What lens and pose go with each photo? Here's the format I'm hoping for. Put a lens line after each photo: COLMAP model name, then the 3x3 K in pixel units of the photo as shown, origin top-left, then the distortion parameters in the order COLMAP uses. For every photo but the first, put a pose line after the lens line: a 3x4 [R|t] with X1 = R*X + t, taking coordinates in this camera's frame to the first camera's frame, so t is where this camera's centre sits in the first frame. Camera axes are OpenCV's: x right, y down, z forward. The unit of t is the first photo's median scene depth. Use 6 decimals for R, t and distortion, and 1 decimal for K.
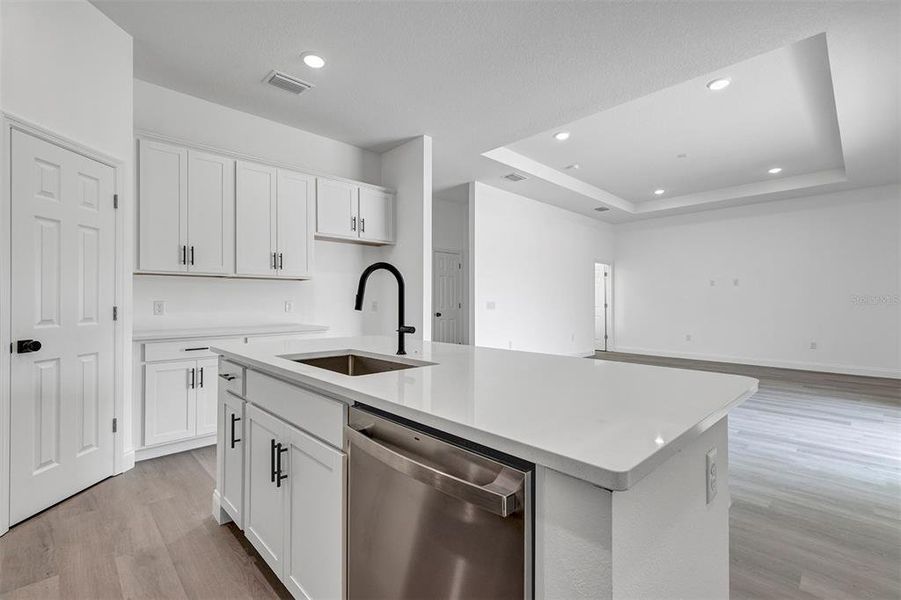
lens RADIAL K [[400.2, 0, 448.7], [0, 400.2, 300.1], [0, 0, 1]] dist [0.004192, -0.000389]
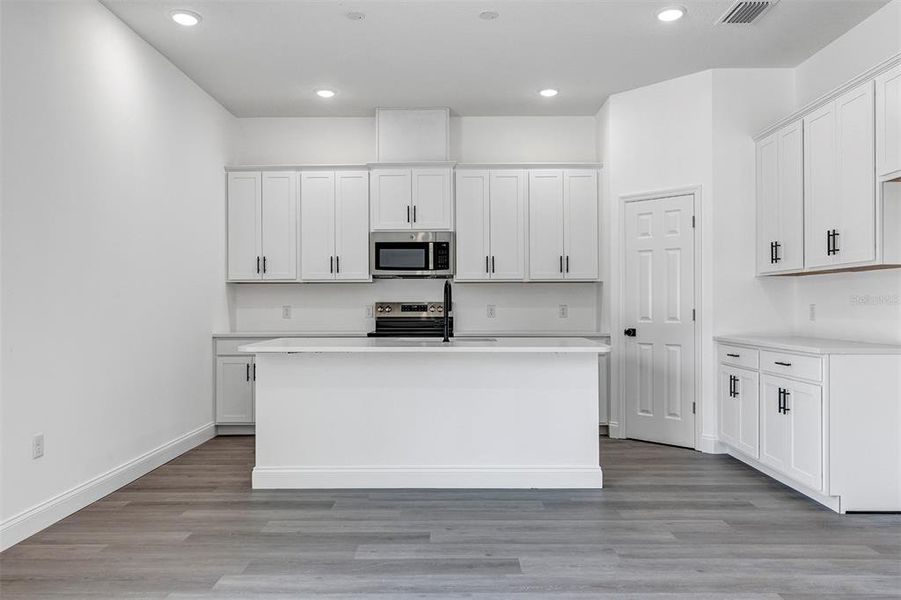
lens RADIAL K [[659.9, 0, 446.4], [0, 659.9, 300.1], [0, 0, 1]] dist [0.002990, 0.003685]
pose [[-0.703107, -0.004412, -0.711071, 1.230868], [0.003495, 0.999947, -0.009660, 0.006119], [0.711076, -0.009277, -0.703054, 2.087248]]
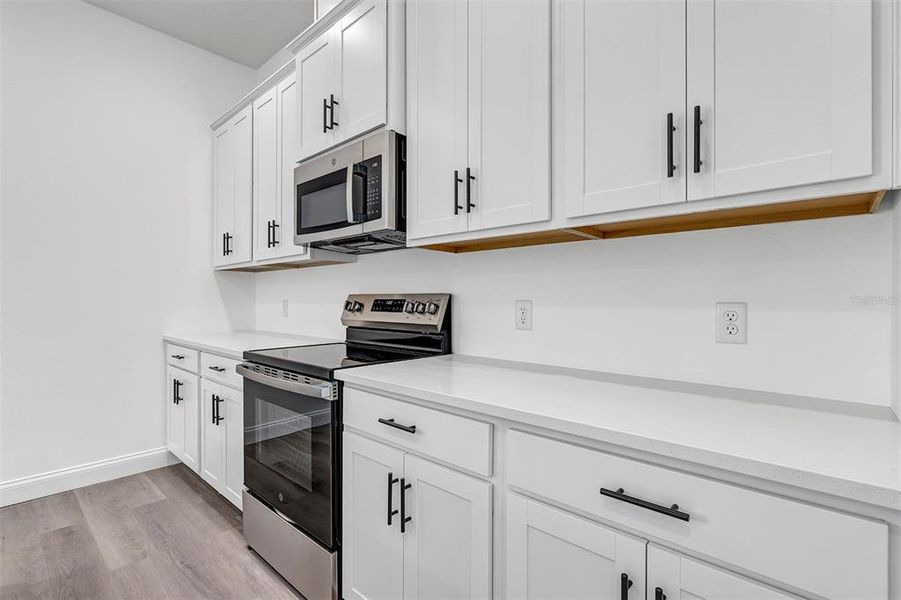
lens RADIAL K [[429.7, 0, 439.9], [0, 429.7, 300.1], [0, 0, 1]] dist [0.002210, 0.001120]
pose [[-0.998789, -0.000804, -0.049195, -0.659519], [-0.000842, 0.999999, 0.000742, 0.000495], [0.049195, 0.000783, -0.998789, 1.024726]]
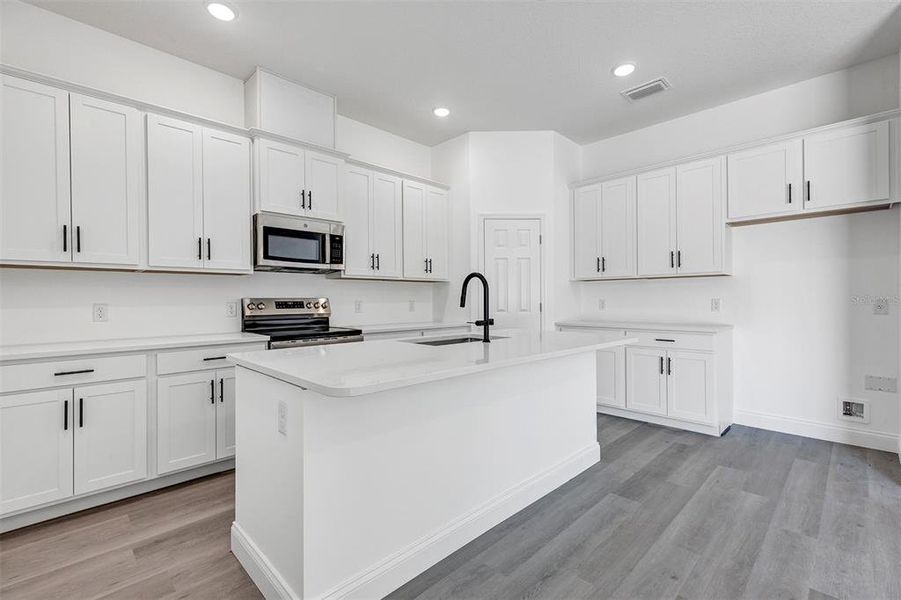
lens RADIAL K [[400.2, 0, 446.8], [0, 400.2, 299.5], [0, 0, 1]] dist [0.004192, -0.000389]
pose [[0.007224, -0.001082, -0.999973, 0.903910], [0.007920, 0.999968, -0.001025, -0.000798], [0.999943, -0.007913, 0.007232, 0.673795]]
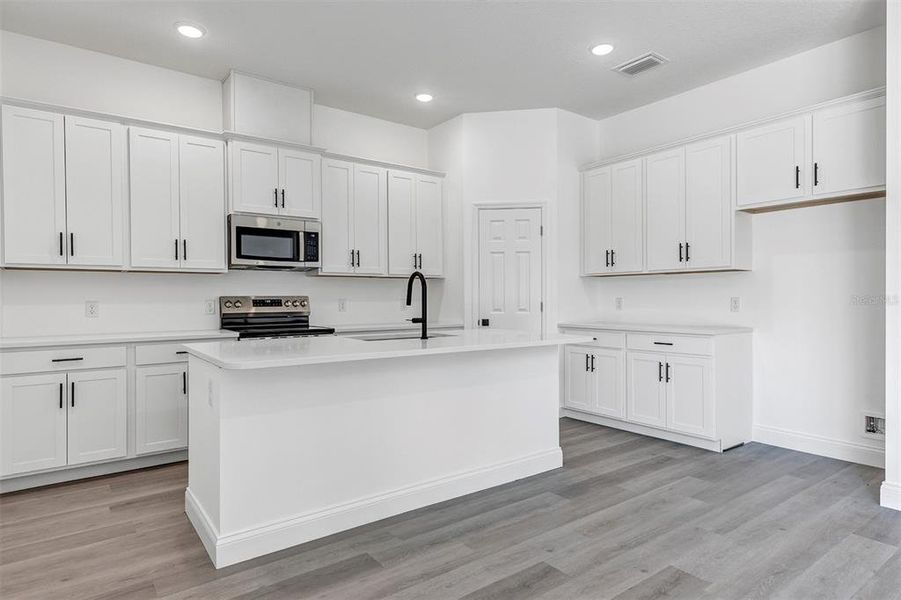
lens RADIAL K [[514.8, 0, 448.0], [0, 514.8, 299.8], [0, 0, 1]] dist [0.009348, 0.002555]
pose [[-0.130469, 0.002512, -0.991449, 1.214694], [0.006641, 0.999977, 0.001660, 0.002502], [0.991430, -0.006367, -0.130483, 1.012981]]
